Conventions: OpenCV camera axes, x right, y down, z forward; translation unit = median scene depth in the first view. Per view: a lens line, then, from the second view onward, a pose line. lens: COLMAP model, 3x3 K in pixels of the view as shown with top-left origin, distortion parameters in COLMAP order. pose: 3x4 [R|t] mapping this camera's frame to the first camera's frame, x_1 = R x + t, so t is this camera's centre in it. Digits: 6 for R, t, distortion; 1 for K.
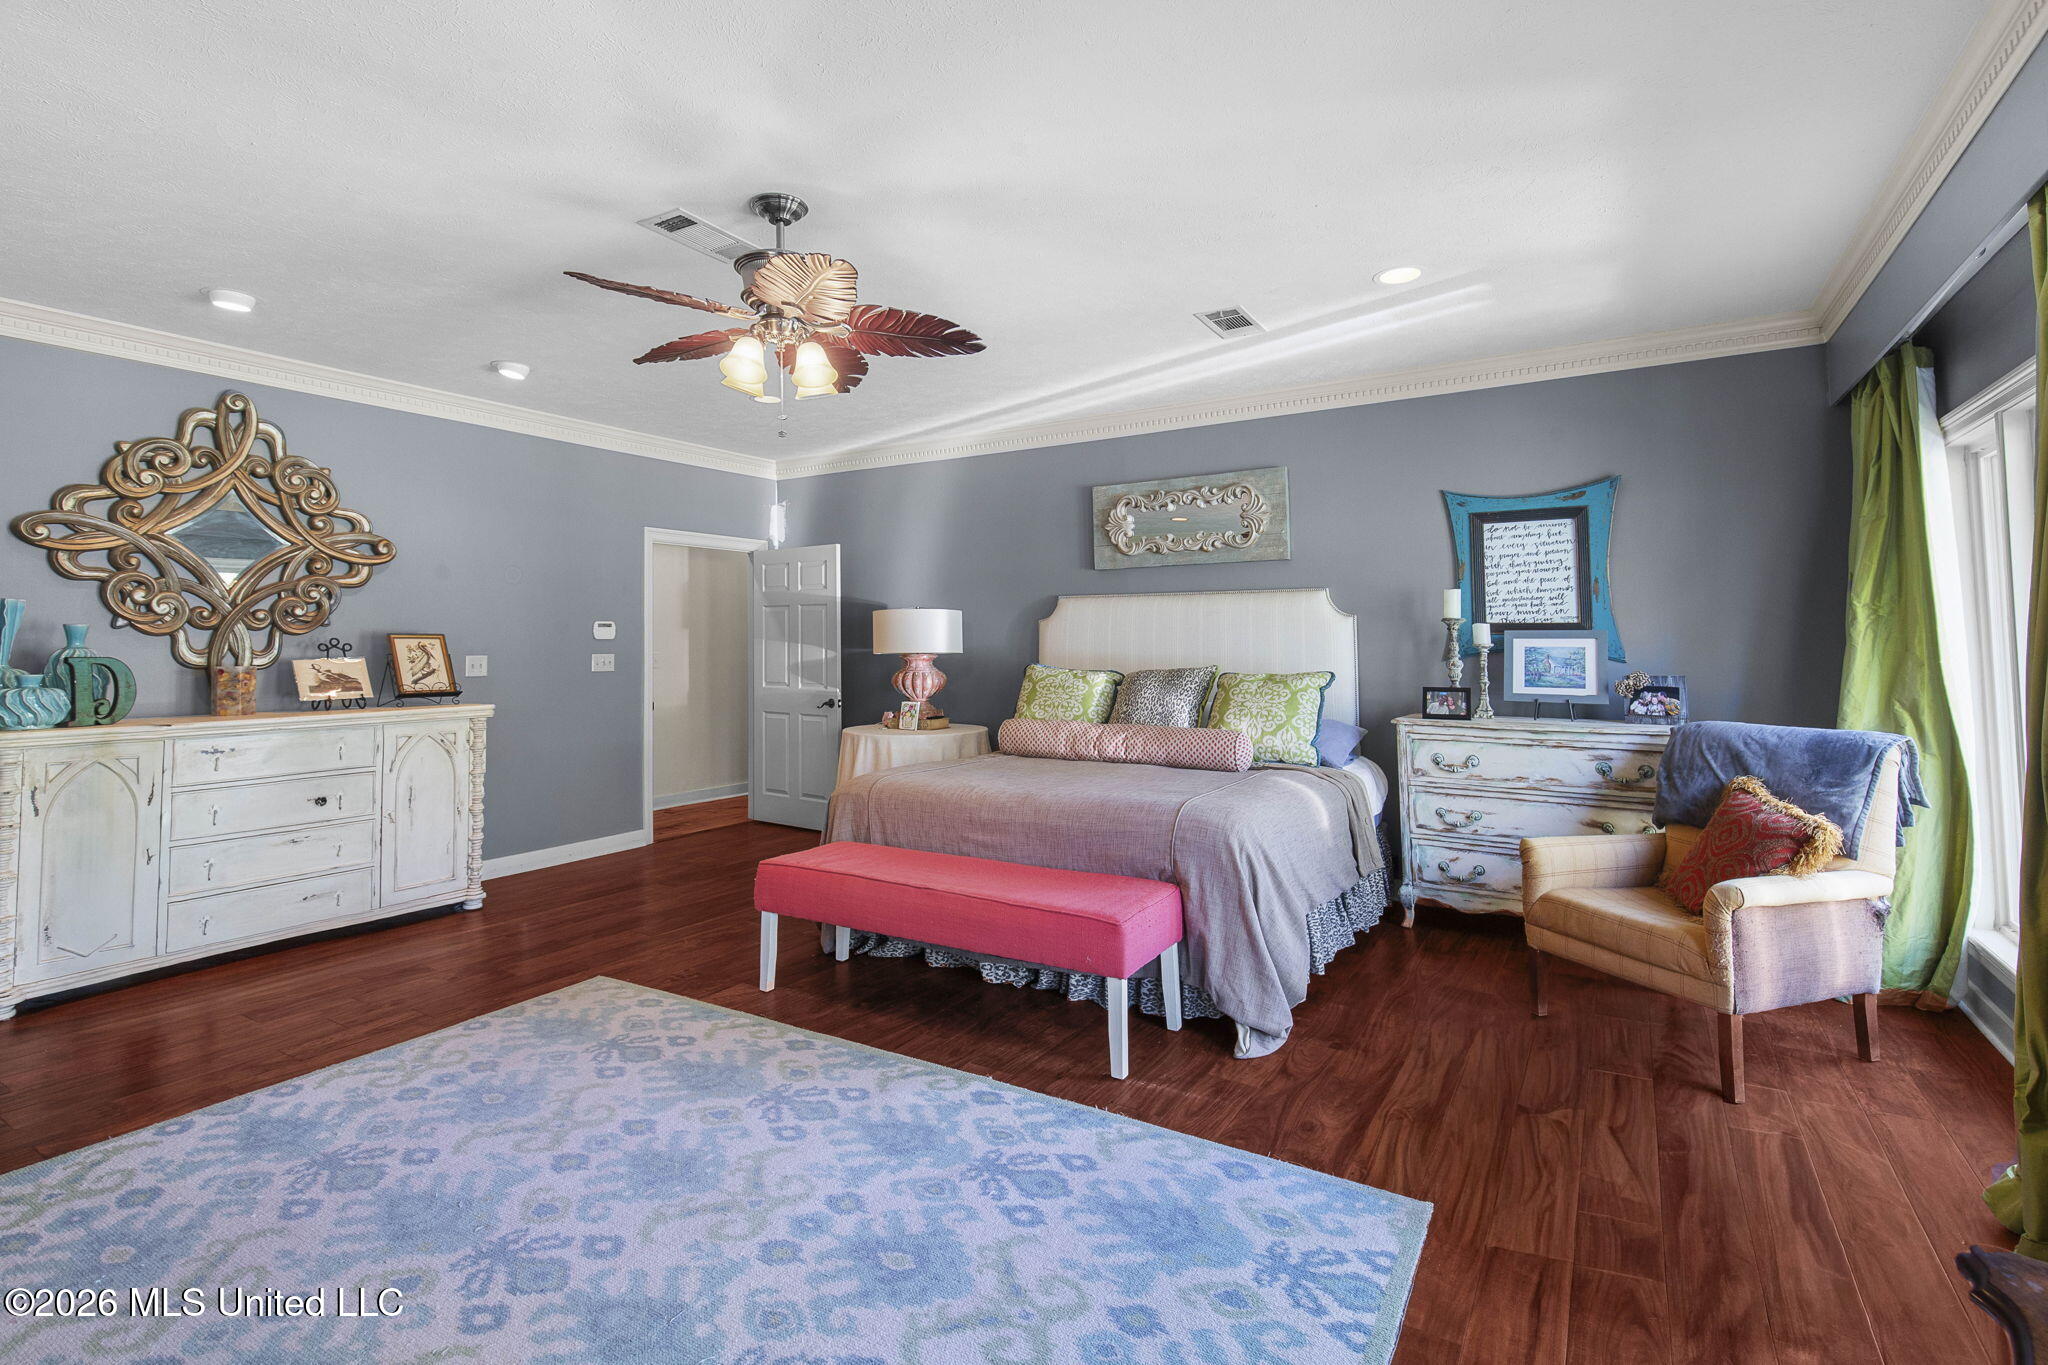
lens RADIAL K [[921.5, 0, 1027.3], [0, 921.5, 668.5], [0, 0, 1]] dist [0.002542, -0.000706]
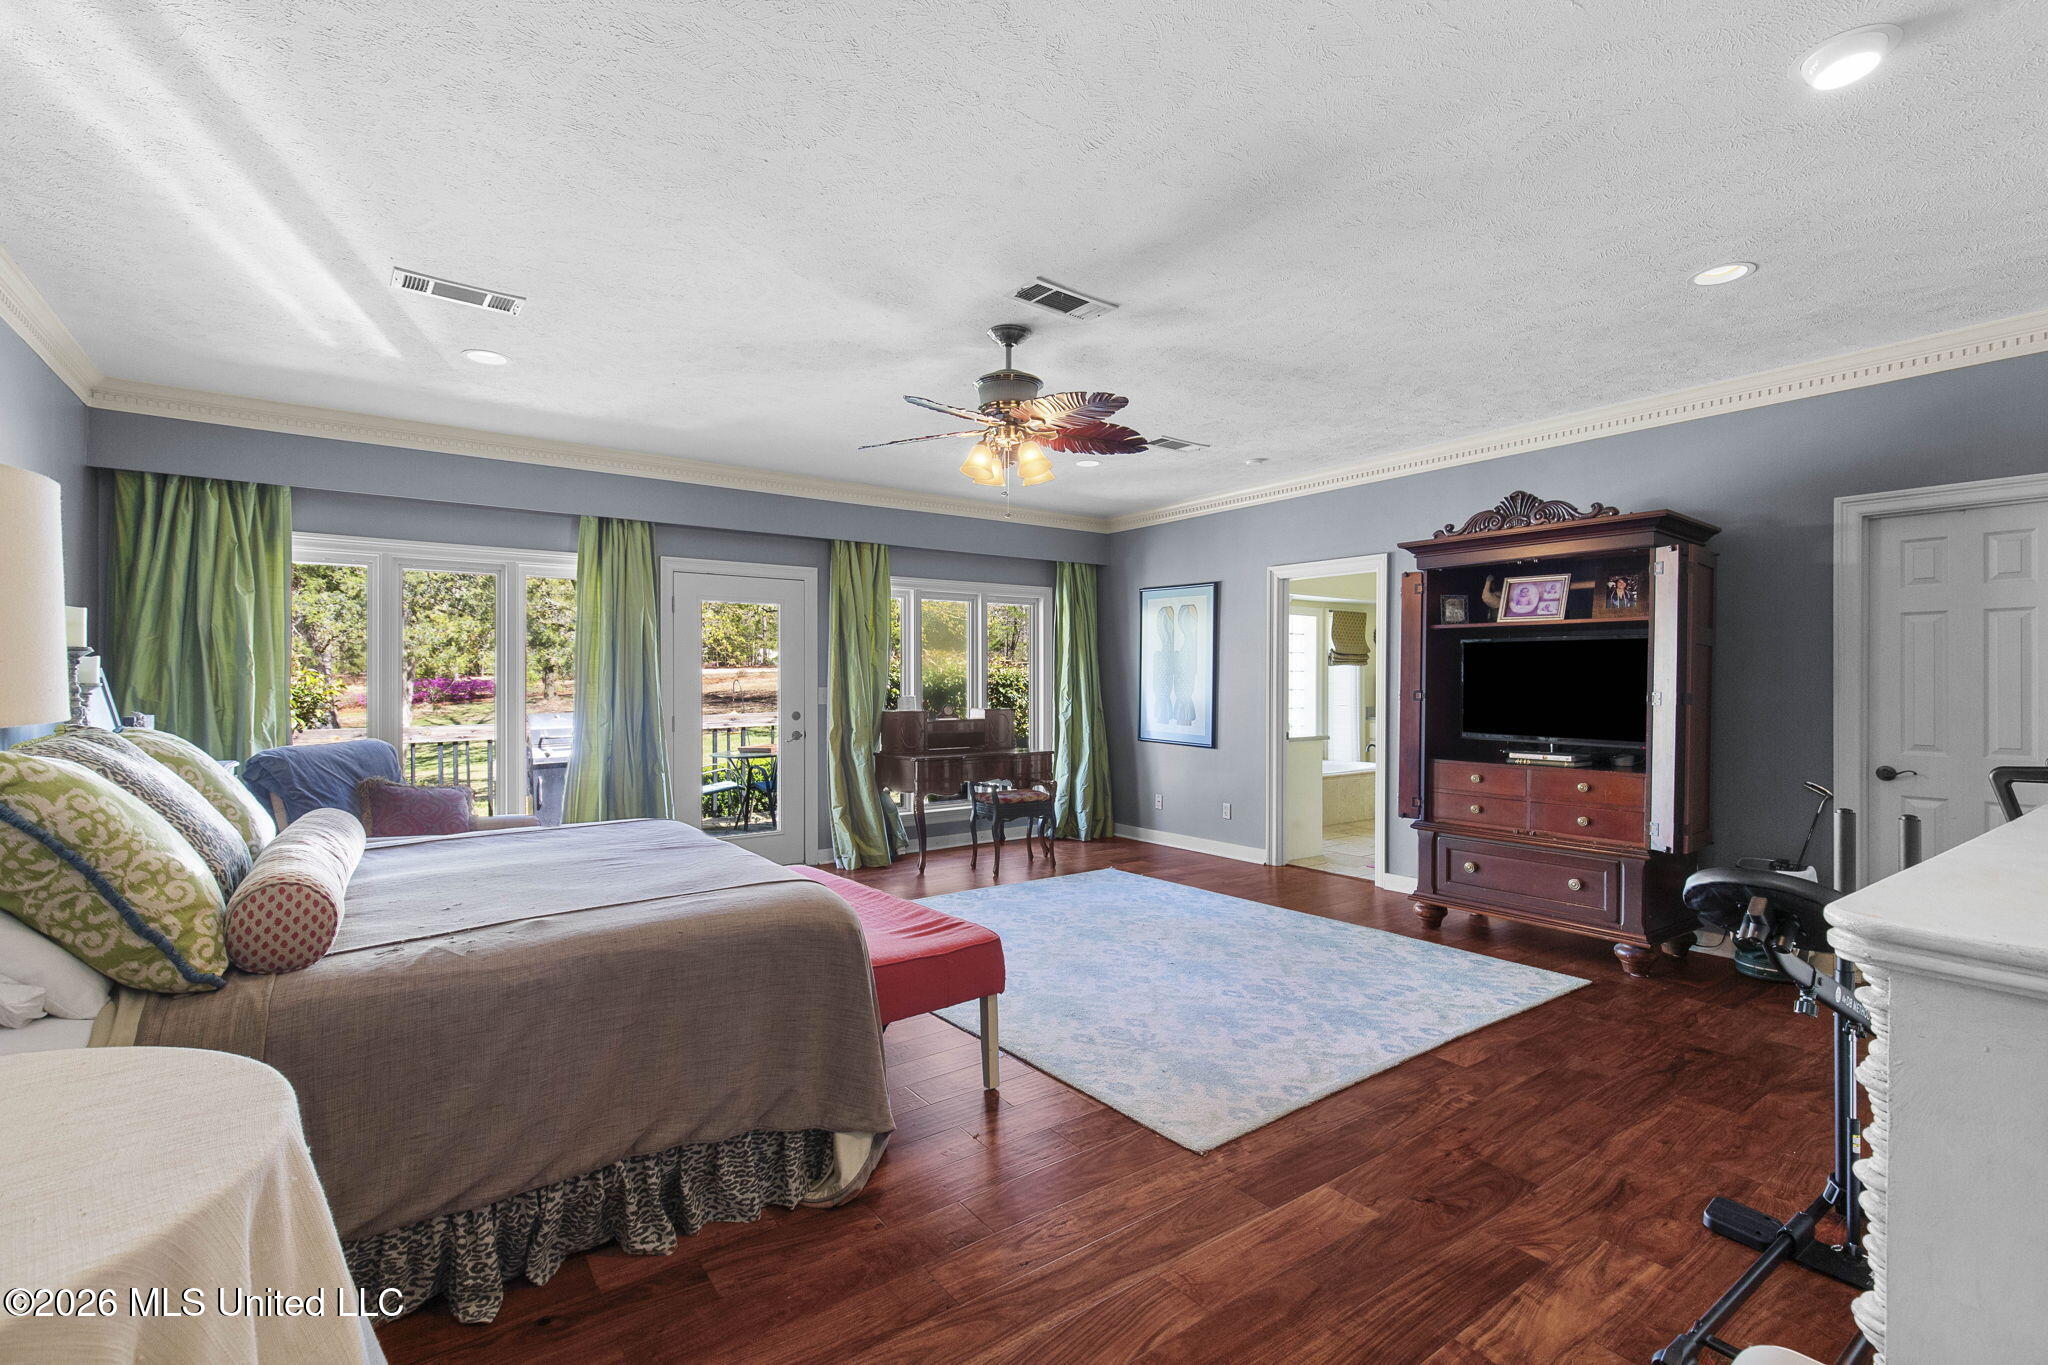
lens RADIAL K [[921.5, 0, 1017.0], [0, 921.5, 680.8], [0, 0, 1]] dist [0.002542, -0.000706]
pose [[-0.916832, 0.004976, 0.399243, -1.022785], [0.012168, 0.999806, 0.015483, -0.052936], [-0.399088, 0.019053, -0.916714, 2.794544]]
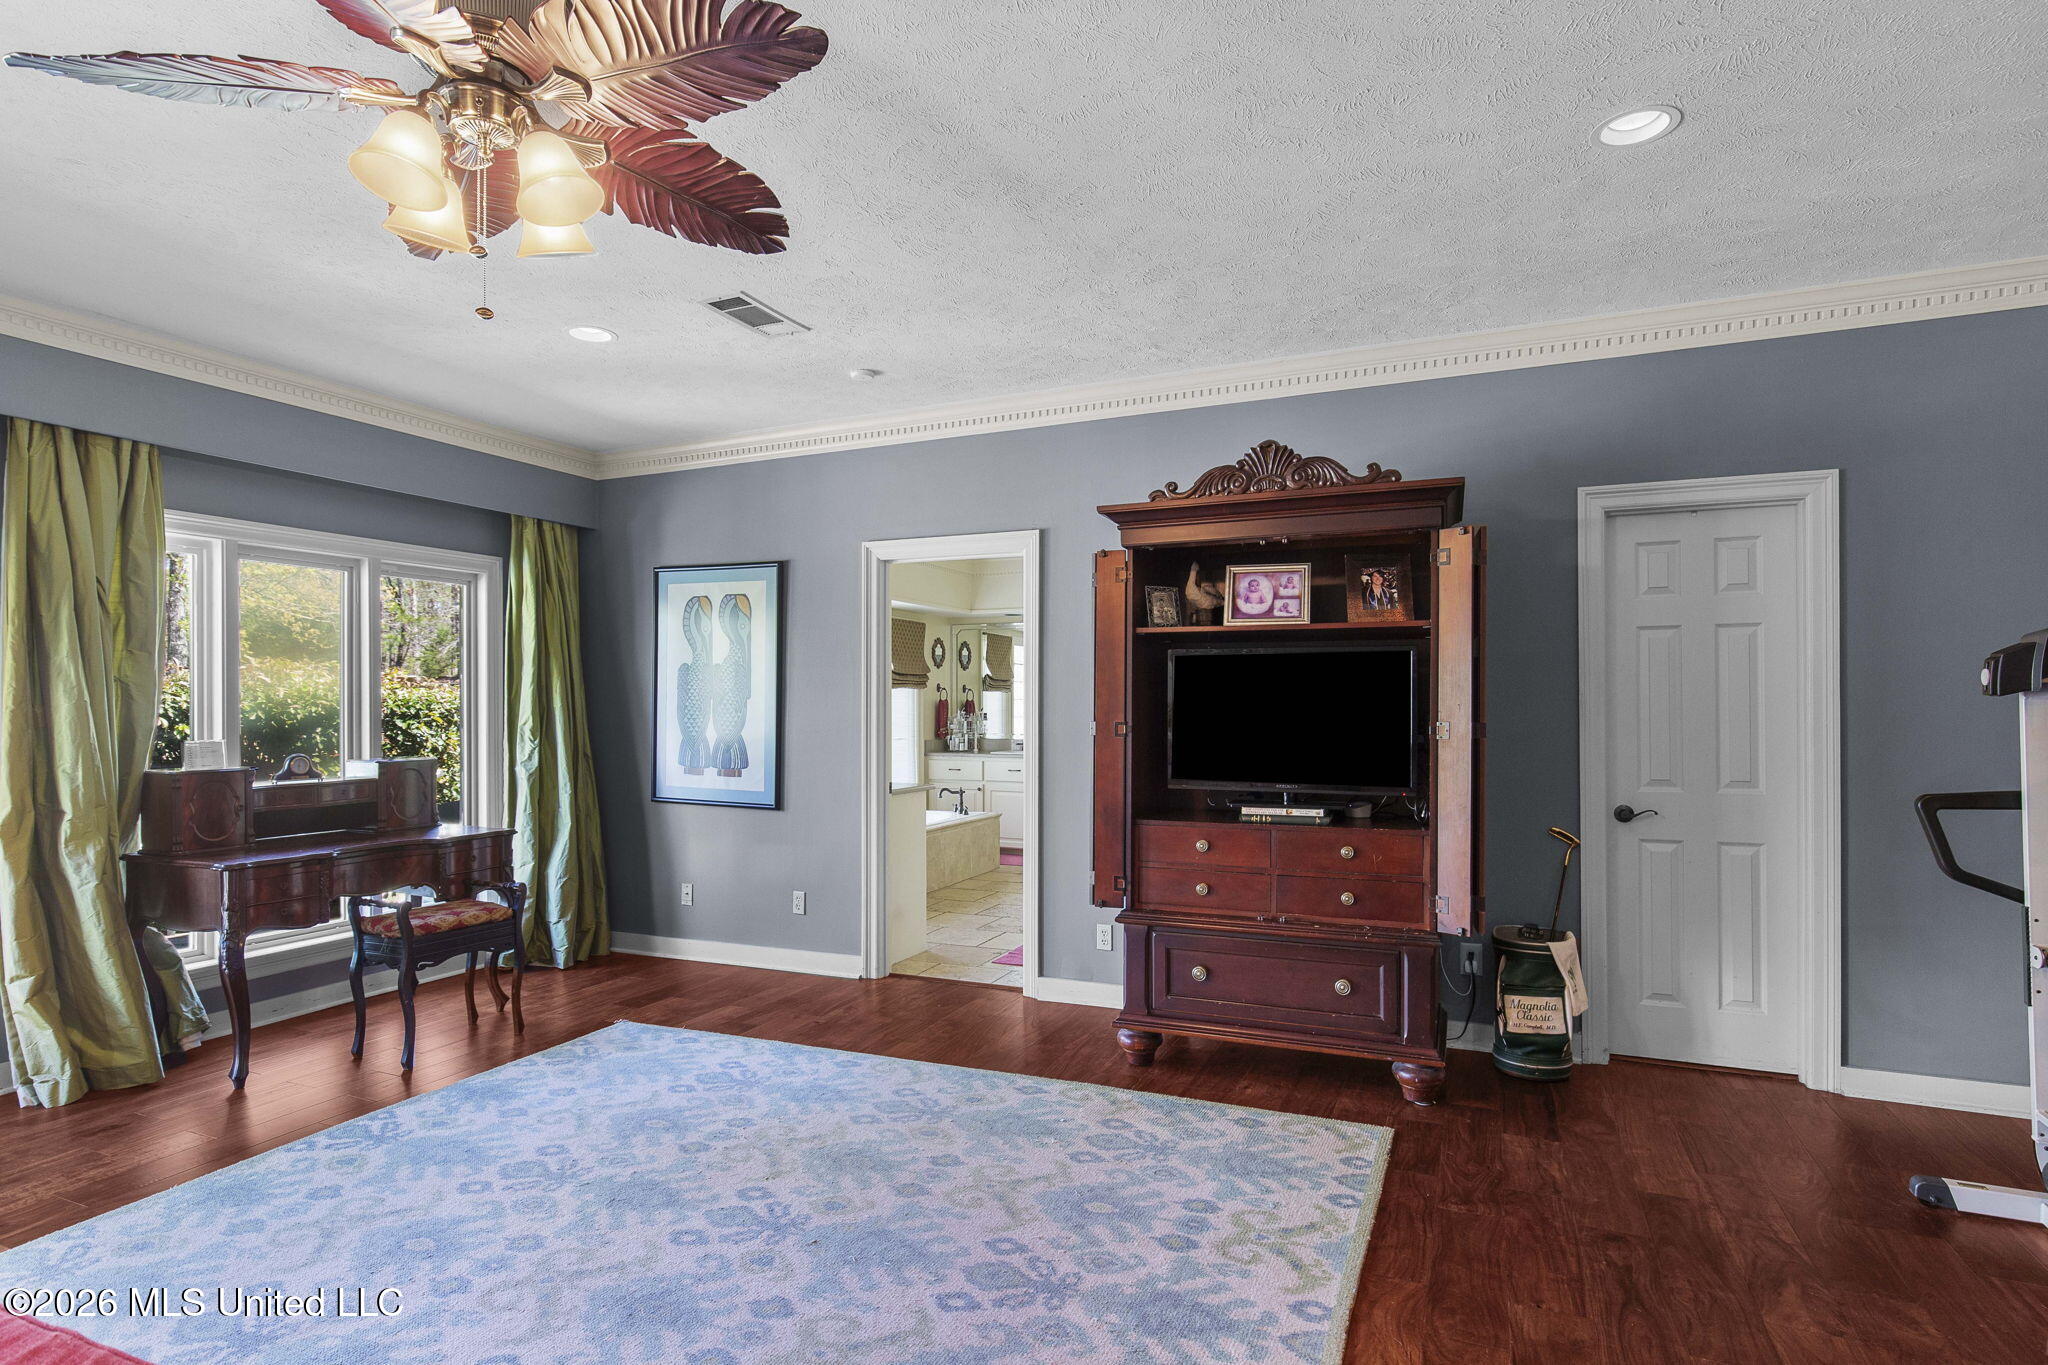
lens RADIAL K [[1061.7, 0, 1018.8], [0, 1061.7, 701.3], [0, 0, 1]] dist [0.000786, -0.003077]
pose [[-0.993318, 0.008611, -0.115086, -0.647317], [0.007024, 0.999875, 0.014189, -0.043831], [0.115194, 0.013286, -0.993254, 2.106783]]
